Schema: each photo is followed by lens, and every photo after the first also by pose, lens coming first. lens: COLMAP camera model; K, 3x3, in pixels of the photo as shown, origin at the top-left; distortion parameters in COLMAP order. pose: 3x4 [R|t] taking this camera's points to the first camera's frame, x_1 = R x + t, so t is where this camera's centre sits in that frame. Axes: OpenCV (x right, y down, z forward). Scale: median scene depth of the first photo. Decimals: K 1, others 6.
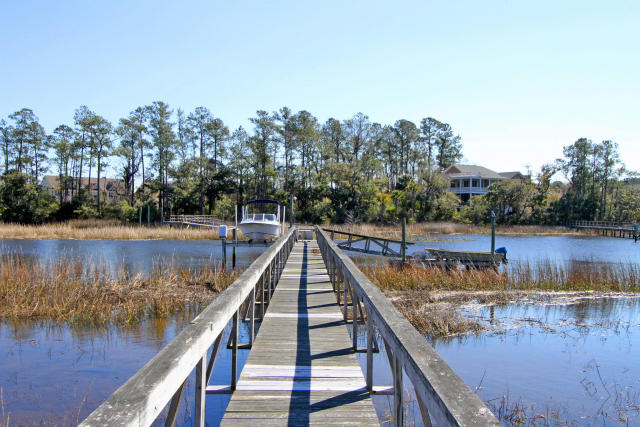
lens RADIAL K [[649.4, 0, 320.0], [0, 649.4, 213.5], [0, 0, 1]] dist [-0.000171, -0.000188]
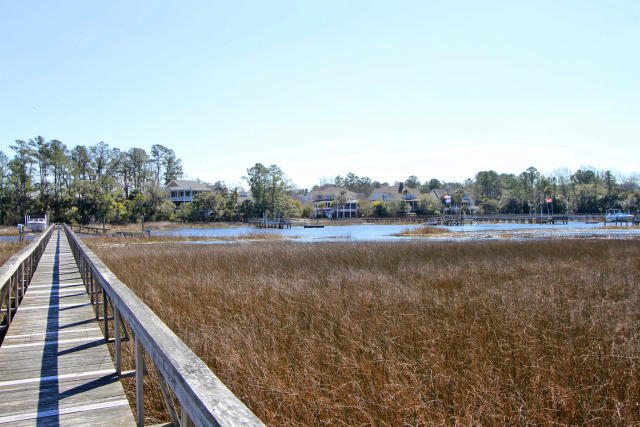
lens RADIAL K [[605.0, 0, 319.9], [0, 605.0, 192.8], [0, 0, 1]] dist [0.039418, -0.011148]
pose [[0.926813, -0.011449, 0.375350, 0.007228], [0.024919, 0.999207, -0.031053, 0.000276], [-0.374697, 0.038134, 0.926363, -0.370047]]
